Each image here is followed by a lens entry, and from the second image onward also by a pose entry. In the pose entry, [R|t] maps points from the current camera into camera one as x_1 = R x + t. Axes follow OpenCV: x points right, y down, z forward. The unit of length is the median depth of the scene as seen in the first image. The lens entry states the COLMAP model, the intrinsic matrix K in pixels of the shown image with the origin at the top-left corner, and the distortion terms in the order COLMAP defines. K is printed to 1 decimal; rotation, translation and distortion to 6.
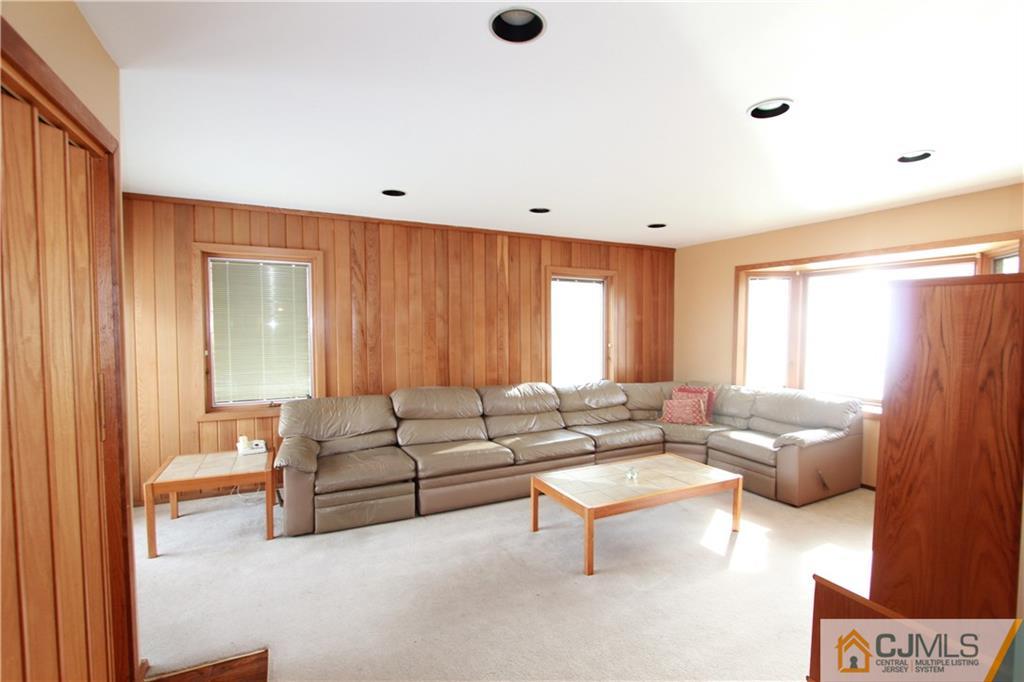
lens RADIAL K [[468.2, 0, 512.1], [0, 468.2, 350.3], [0, 0, 1]] dist [-0.013805, 0.000672]
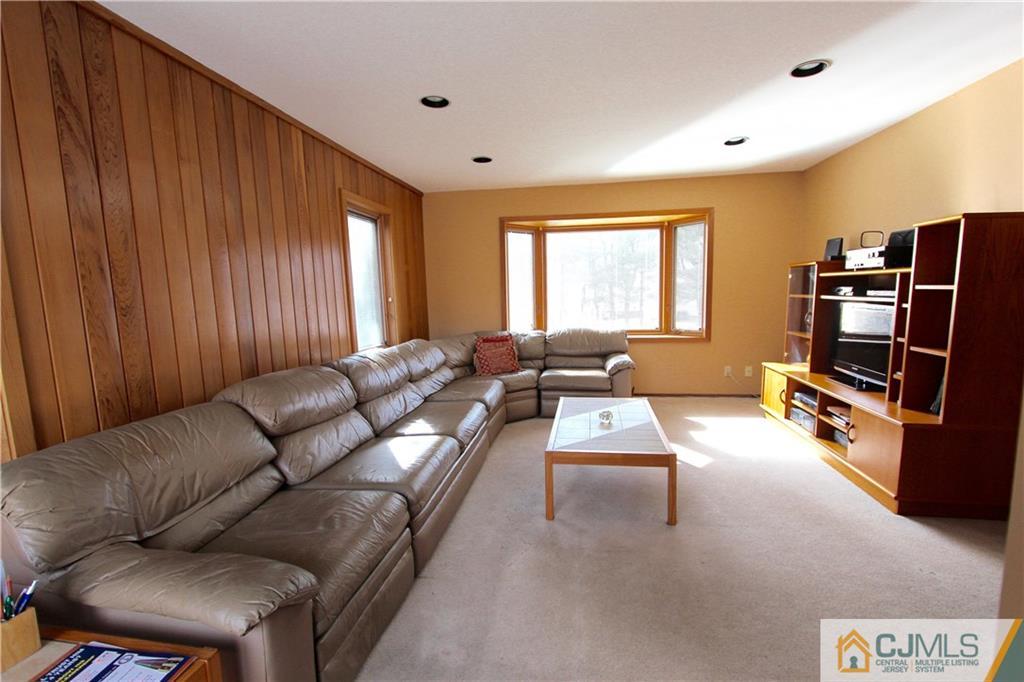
lens RADIAL K [[468.2, 0, 512.1], [0, 468.2, 350.3], [0, 0, 1]] dist [-0.013805, 0.000672]
pose [[0.592004, -0.114793, 0.797718, -0.430258], [0.060691, 0.993344, 0.097904, 0.014552], [-0.803647, -0.009545, 0.595030, 0.420400]]
